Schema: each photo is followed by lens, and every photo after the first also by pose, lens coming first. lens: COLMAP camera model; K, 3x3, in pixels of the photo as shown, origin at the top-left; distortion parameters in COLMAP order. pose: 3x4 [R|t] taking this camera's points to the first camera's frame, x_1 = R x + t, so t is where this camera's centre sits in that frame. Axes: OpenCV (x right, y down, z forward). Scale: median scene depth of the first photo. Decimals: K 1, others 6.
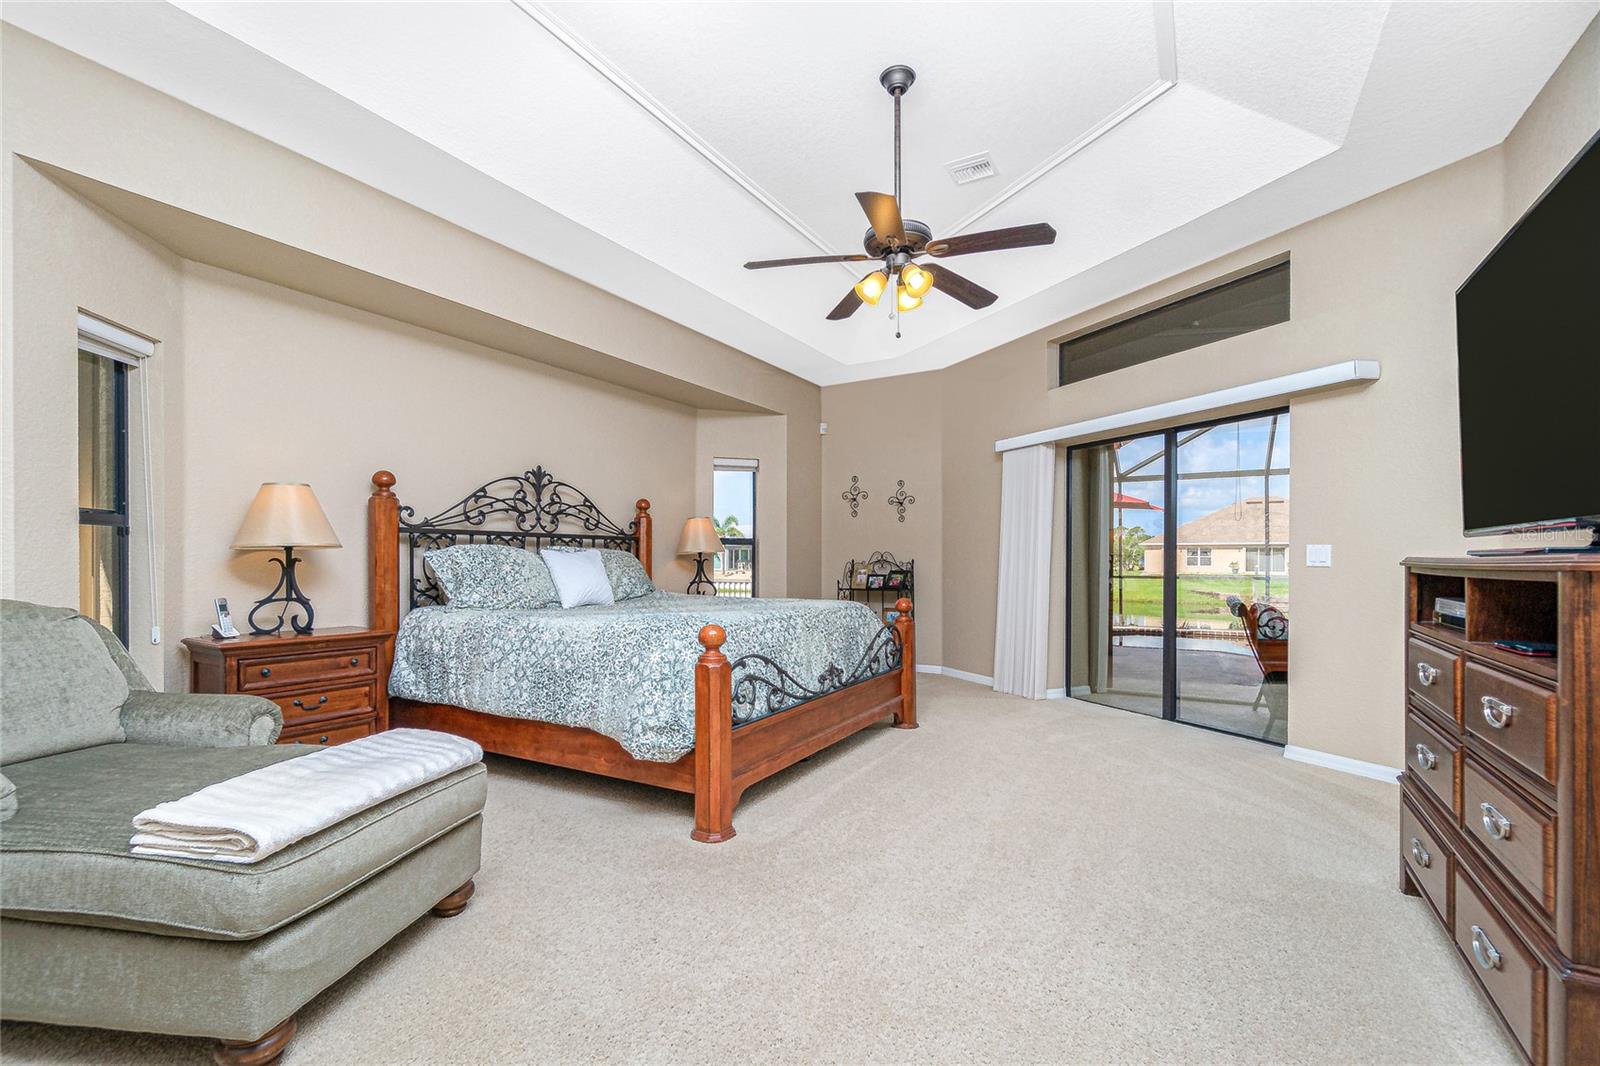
lens RADIAL K [[723.8, 0, 813.1], [0, 723.8, 547.9], [0, 0, 1]] dist [0.001650, -0.000341]
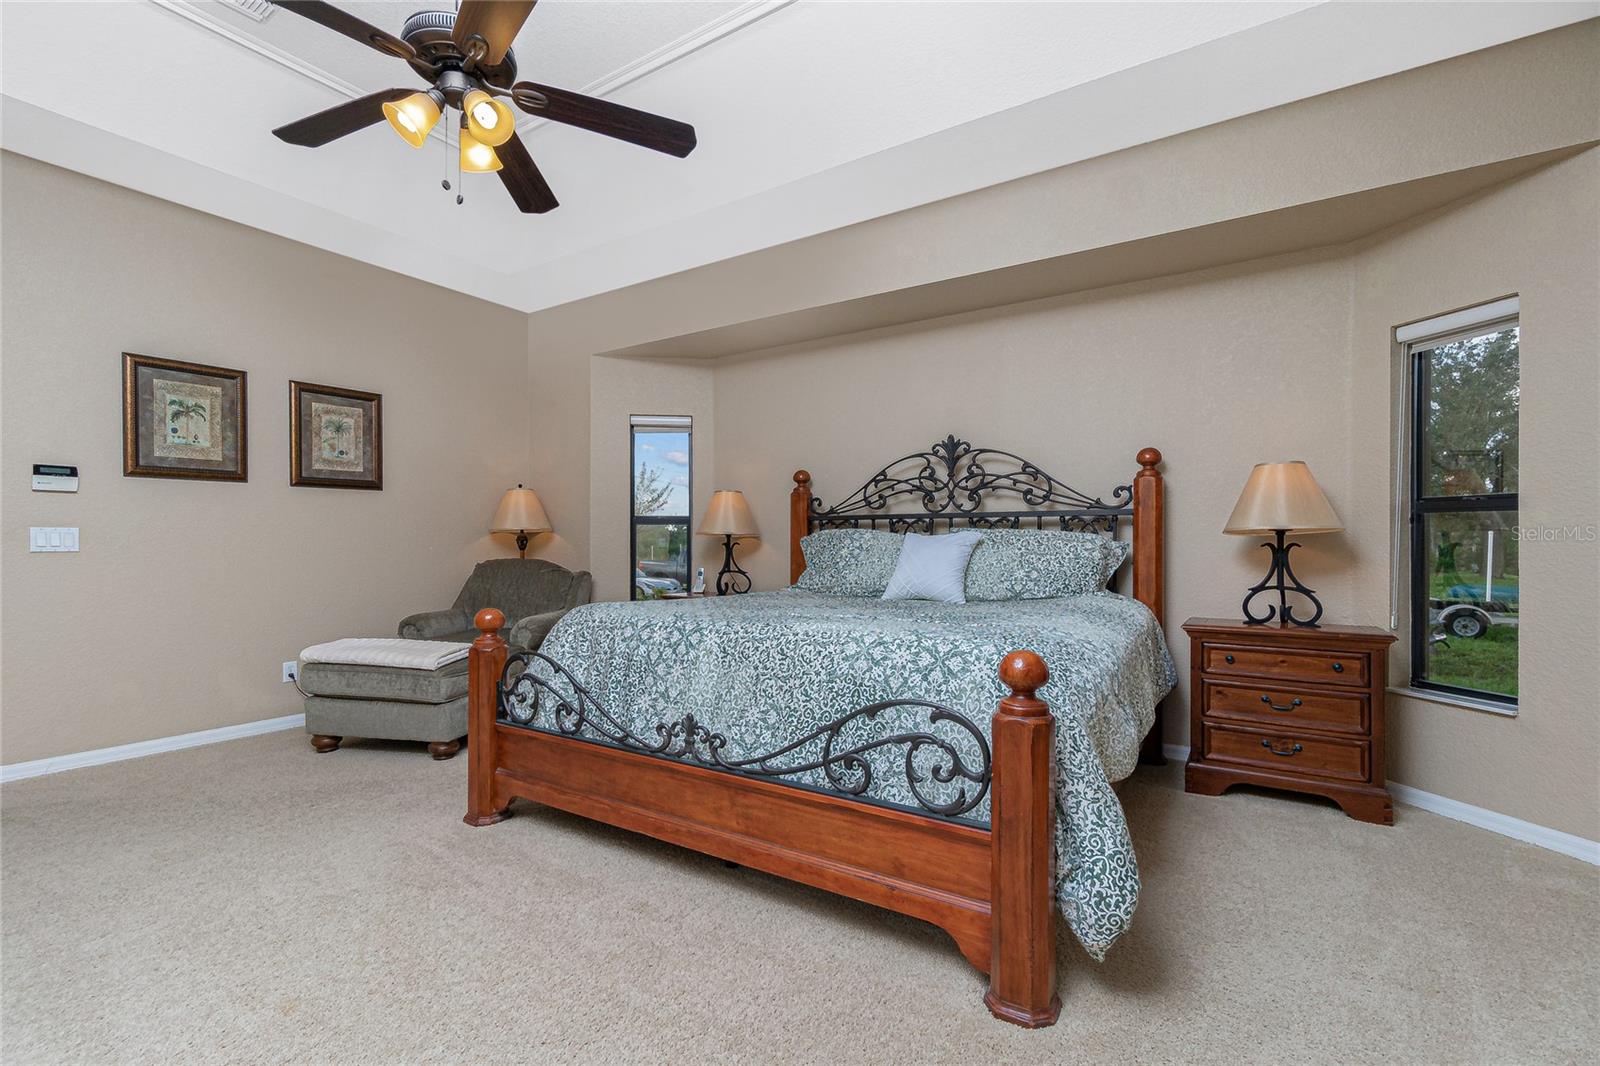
lens RADIAL K [[723.8, 0, 806.2], [0, 723.8, 531.5], [0, 0, 1]] dist [0.001650, -0.000341]
pose [[-0.082741, -0.018445, -0.996400, 0.489721], [0.013081, 0.999722, -0.019593, 0.015434], [0.996485, -0.014655, -0.082477, 0.905998]]
